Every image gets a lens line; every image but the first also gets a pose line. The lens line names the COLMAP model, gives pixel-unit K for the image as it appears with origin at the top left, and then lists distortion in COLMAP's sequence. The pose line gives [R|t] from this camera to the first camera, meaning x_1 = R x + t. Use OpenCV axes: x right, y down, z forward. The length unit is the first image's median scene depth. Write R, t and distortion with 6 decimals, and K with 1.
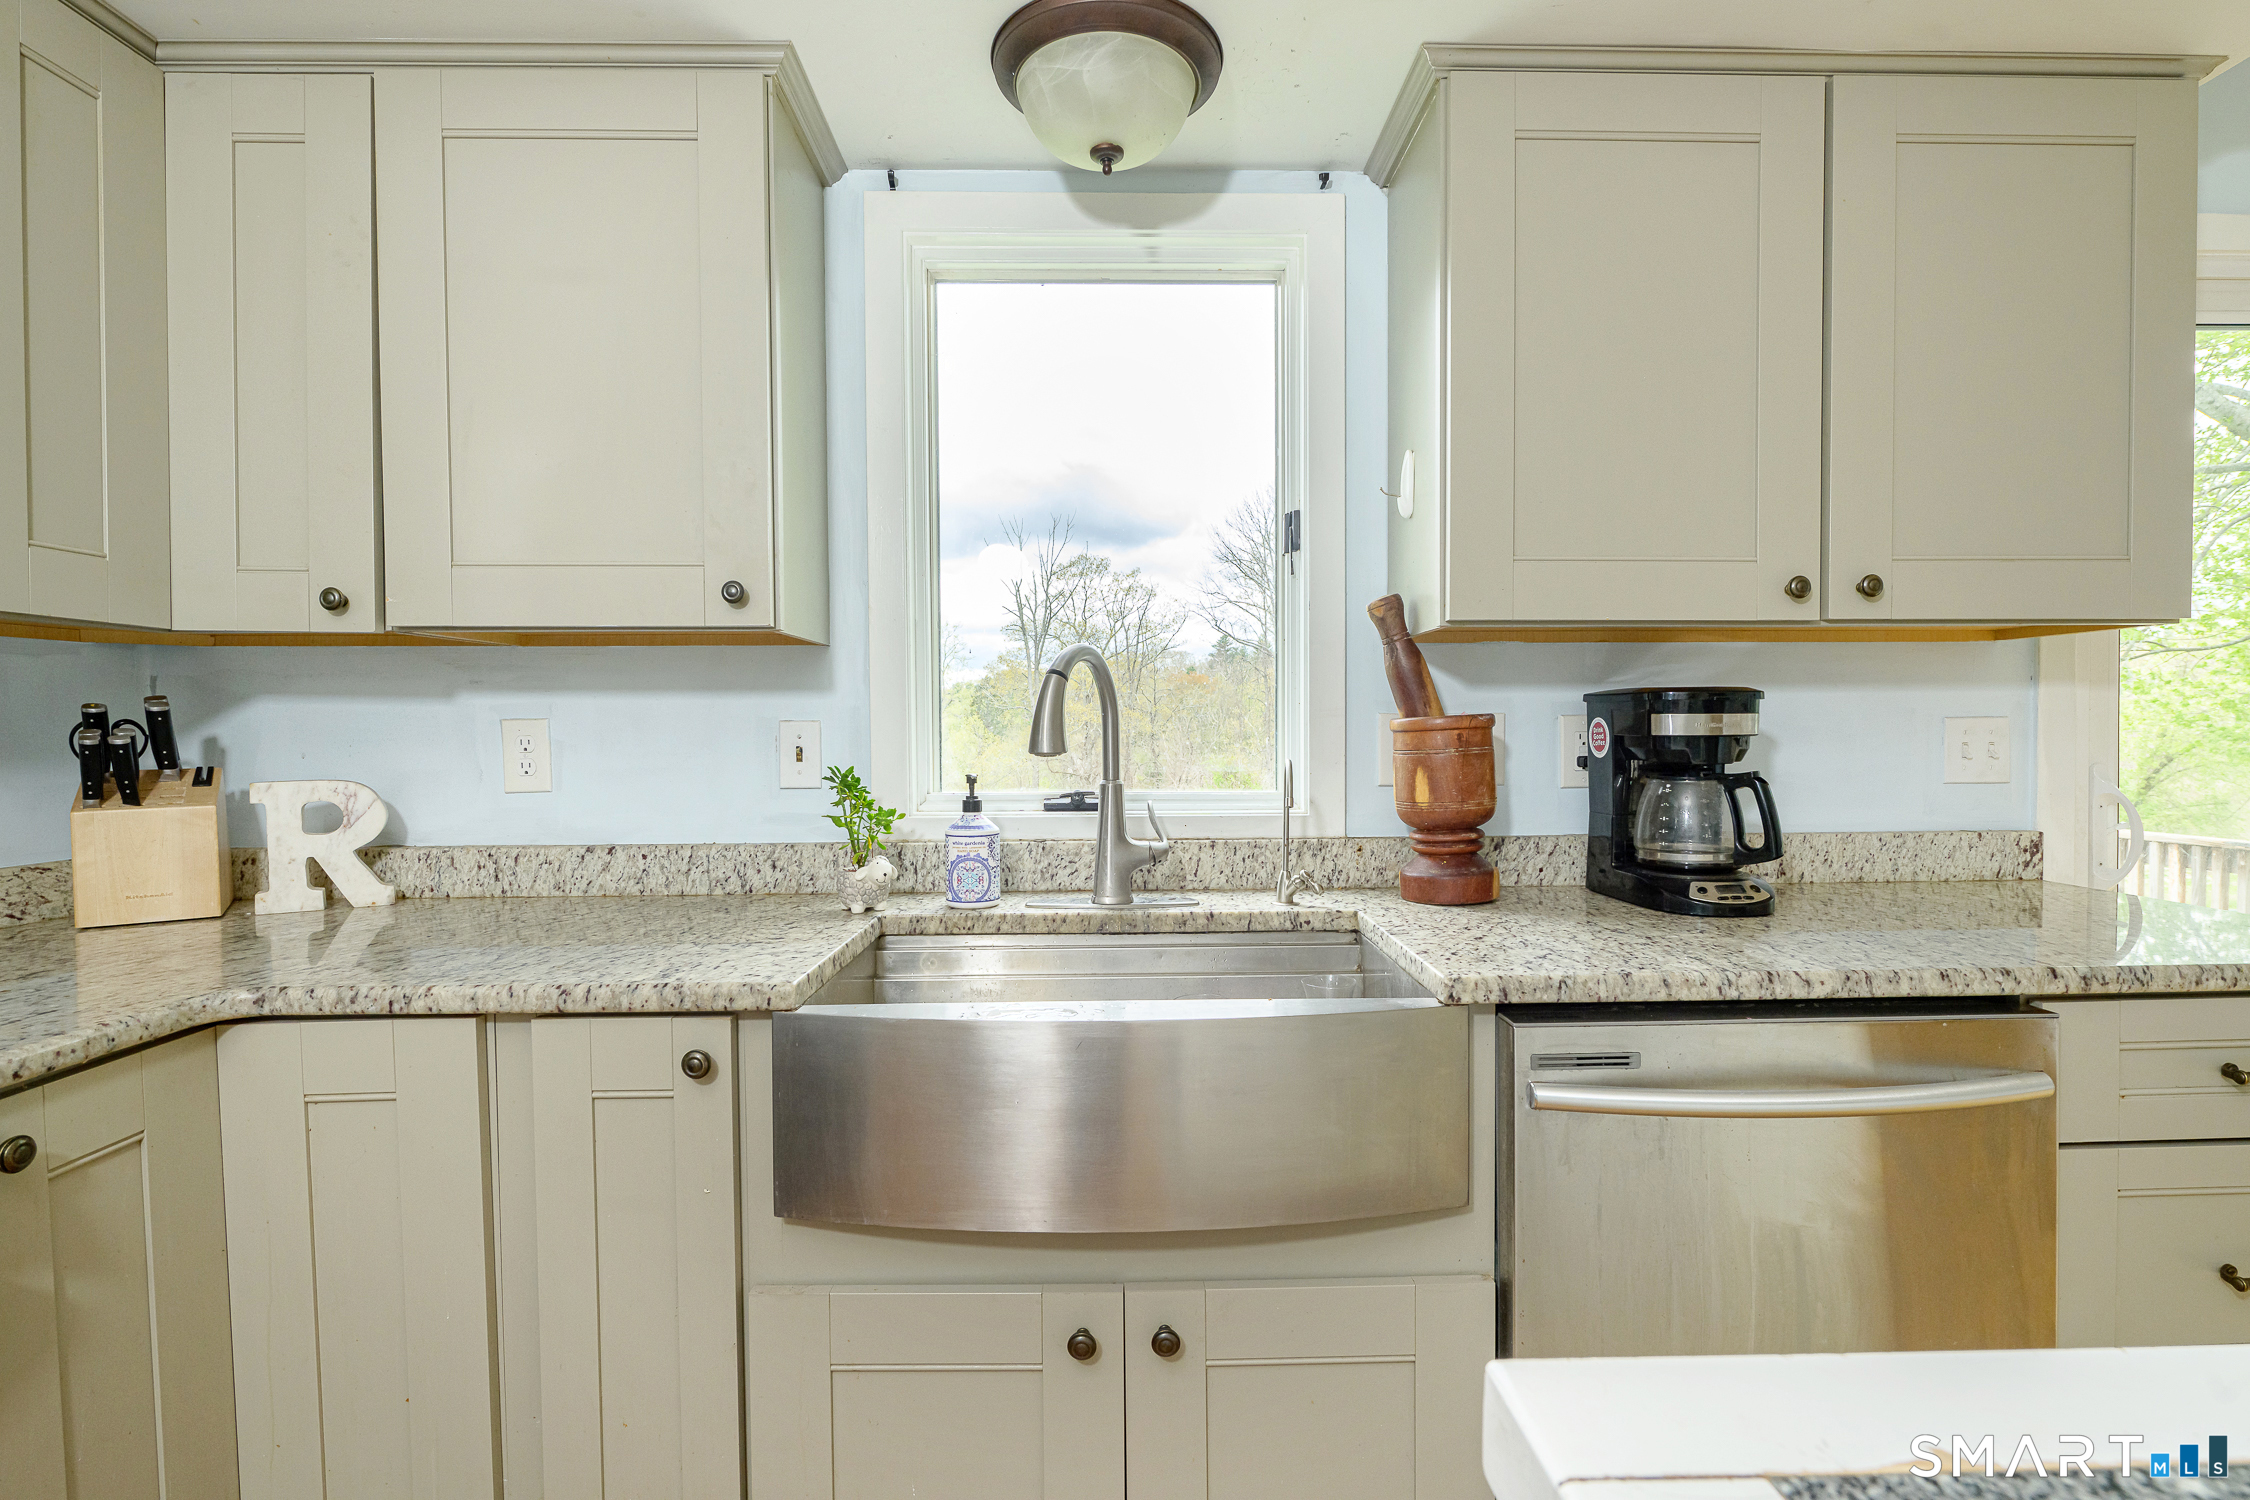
lens RADIAL K [[1071.7, 0, 1130.6], [0, 1071.7, 751.3], [0, 0, 1]] dist [-0.004514, -0.000651]
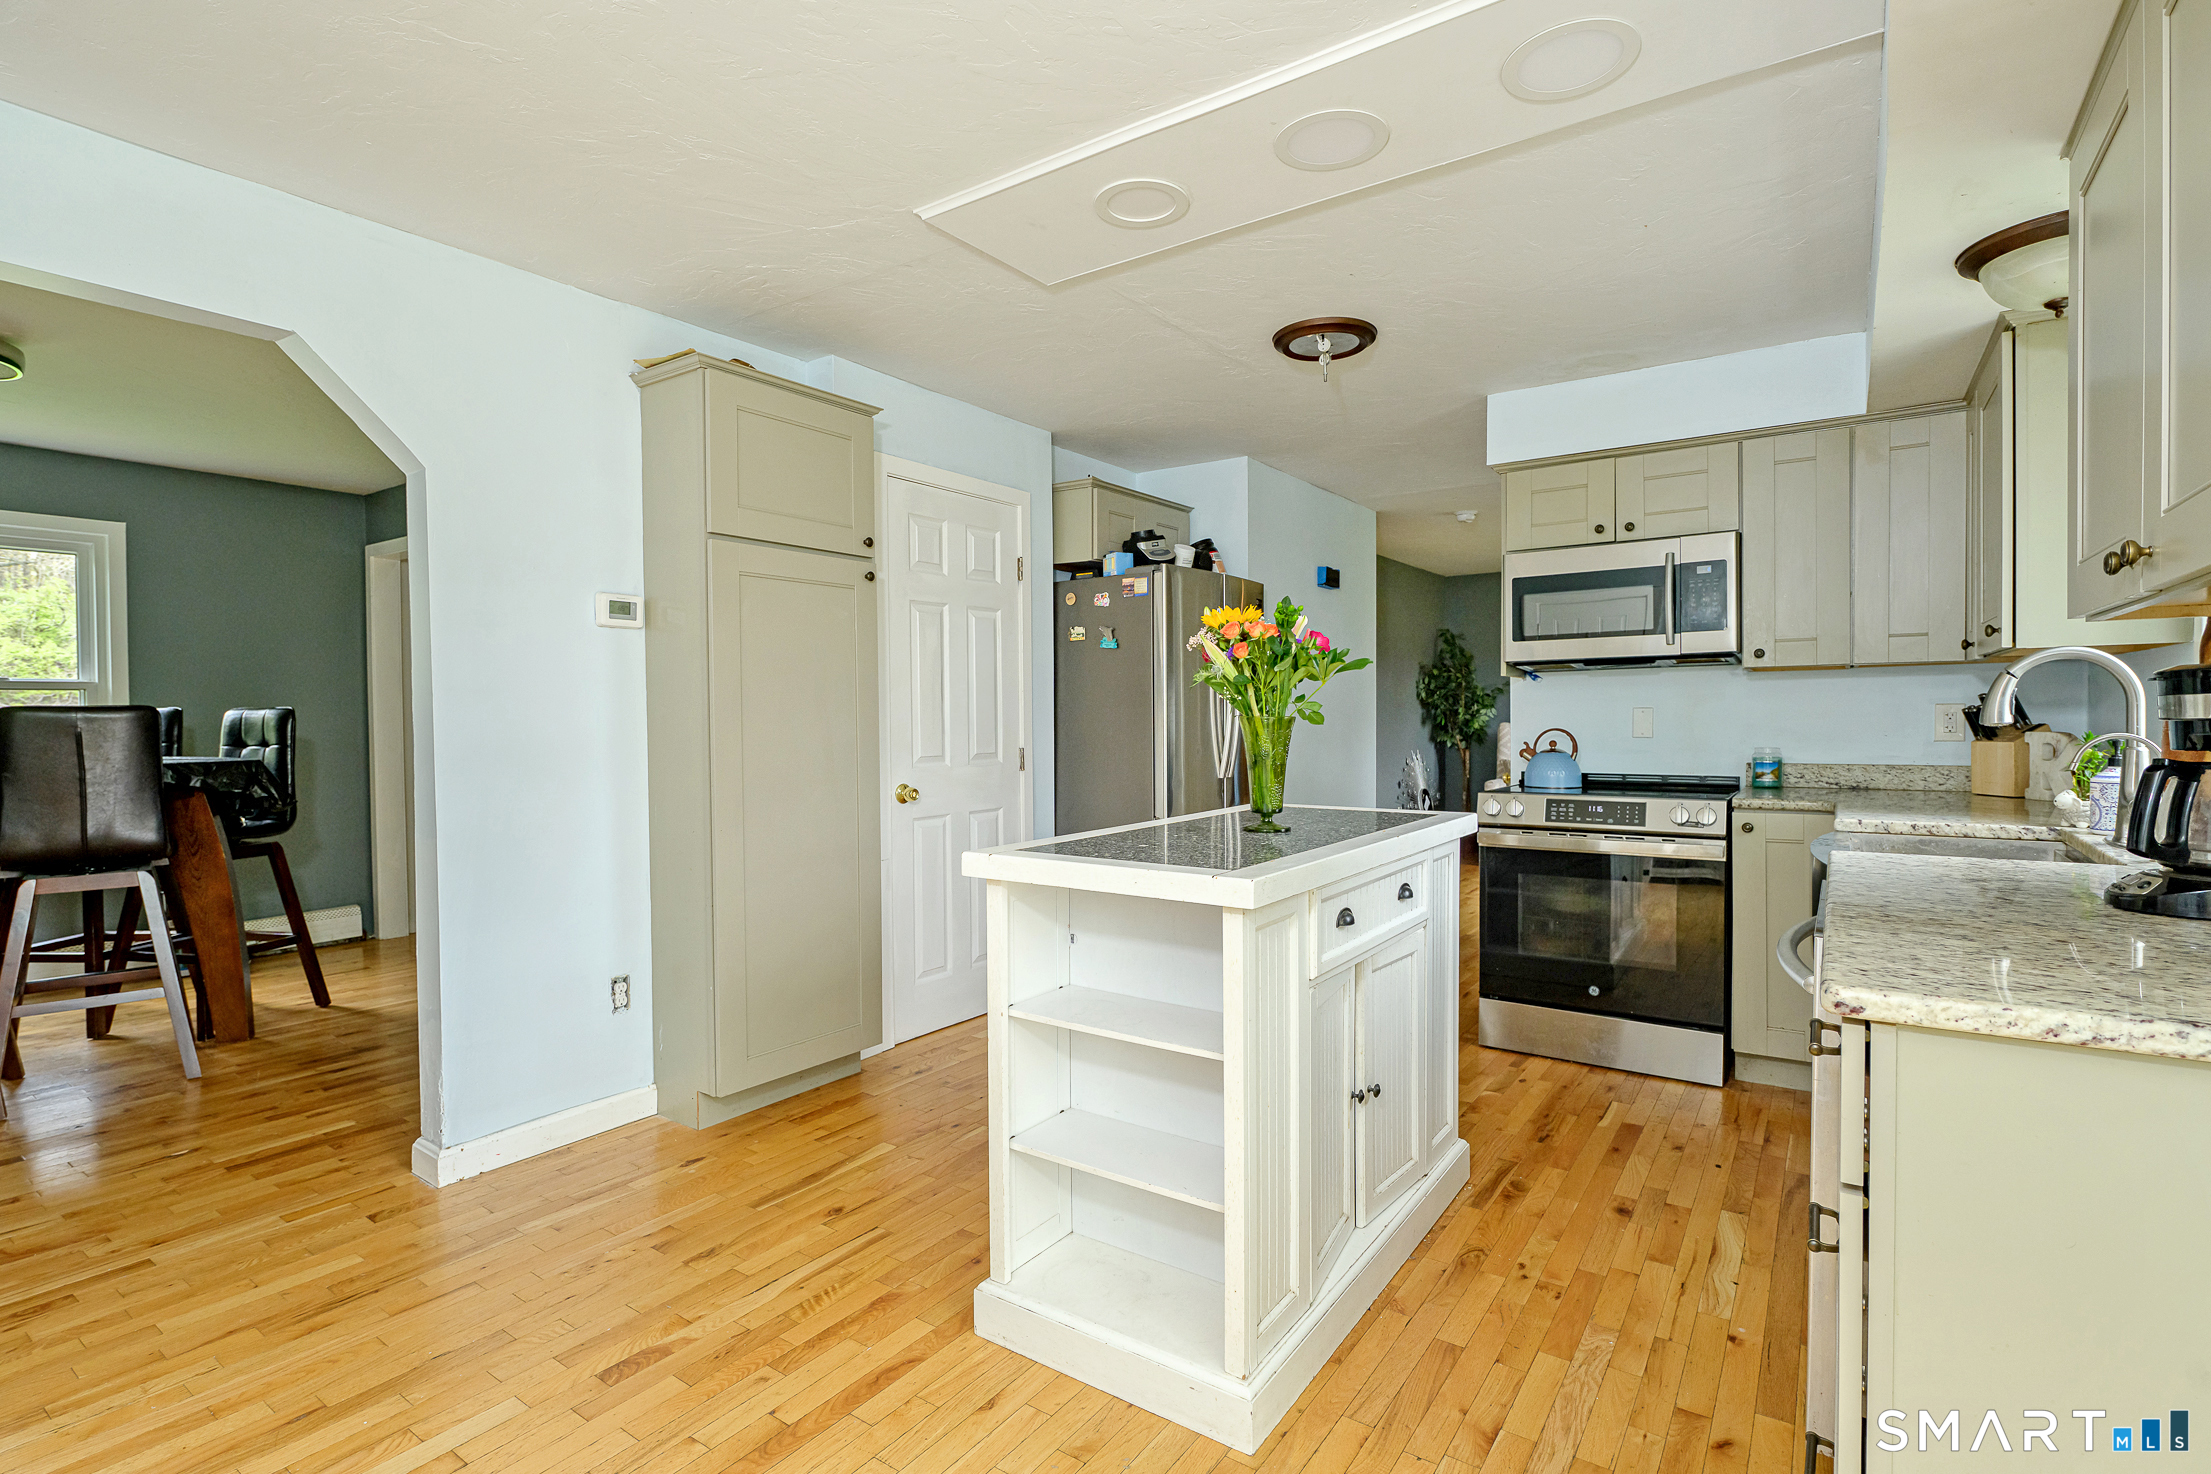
lens RADIAL K [[1057.6, 0, 1104.6], [0, 1057.6, 742.4], [0, 0, 1]] dist [-0.005981, -0.001596]
pose [[-0.594541, 0.032489, -0.803409, 1.725781], [-0.004153, 0.999046, 0.043474, -0.028245], [0.804054, 0.029184, -0.593839, 0.760449]]
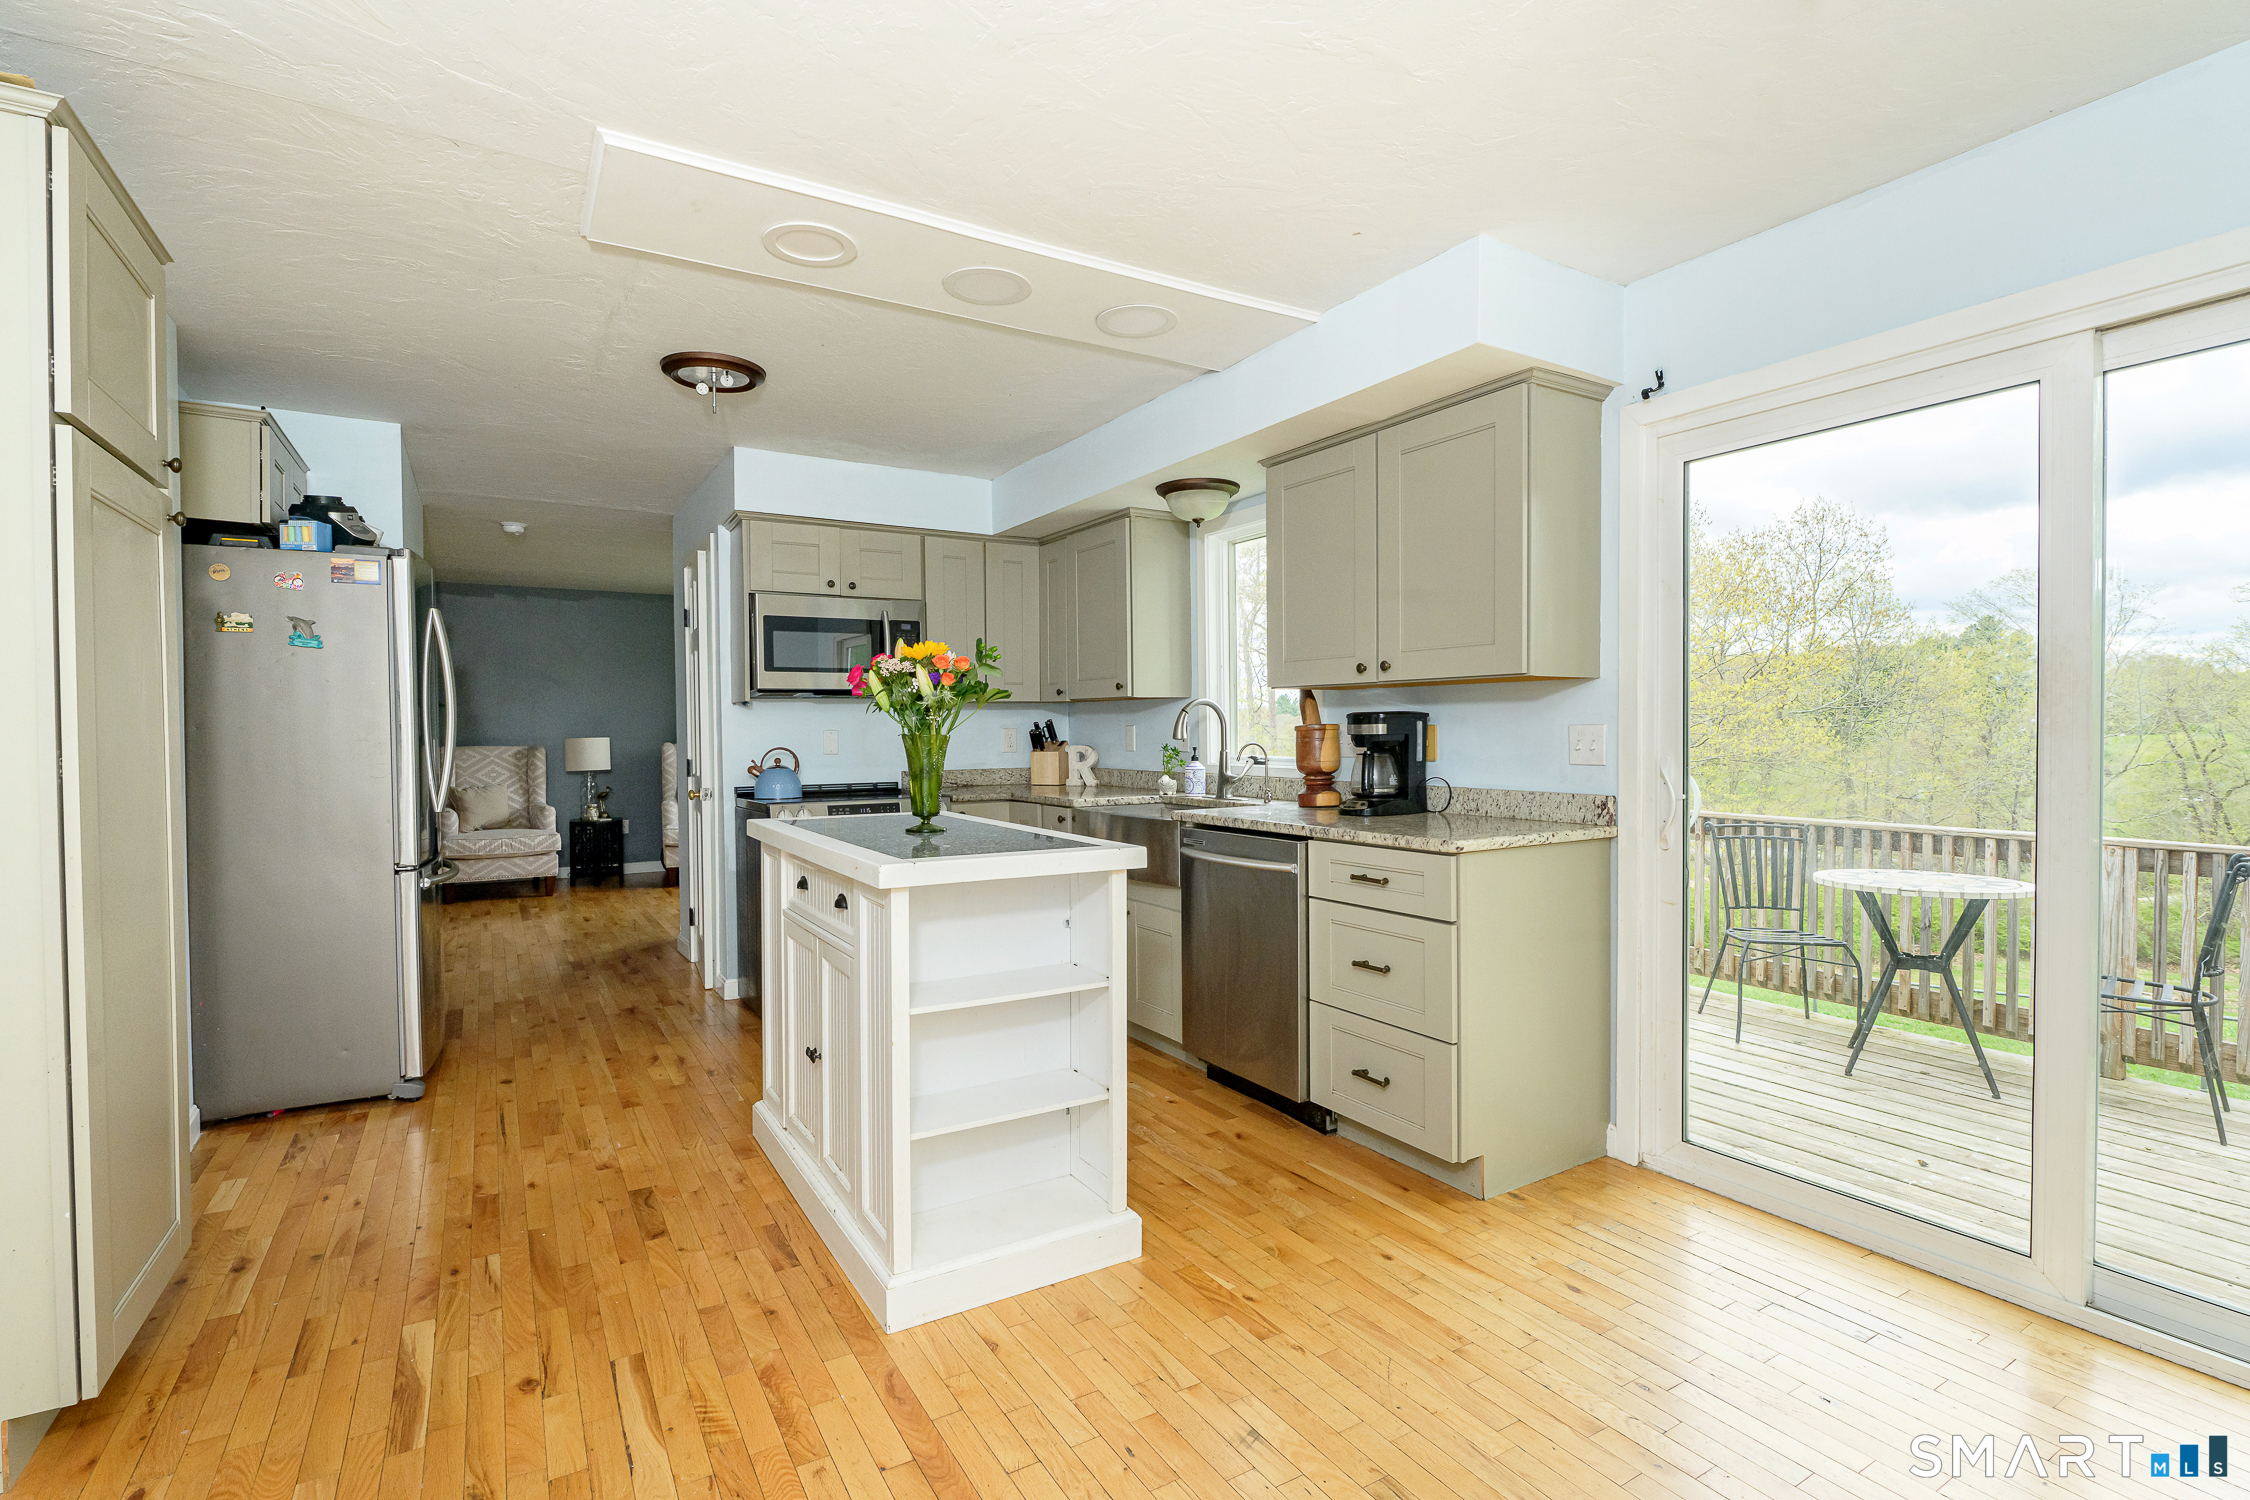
lens RADIAL K [[1071.7, 0, 1130.6], [0, 1071.7, 751.3], [0, 0, 1]] dist [-0.004514, -0.000651]
pose [[0.501656, 0.020899, -0.864815, 2.092956], [-0.014751, 0.999769, 0.015603, -0.007474], [0.864941, 0.004930, 0.501849, -0.479518]]
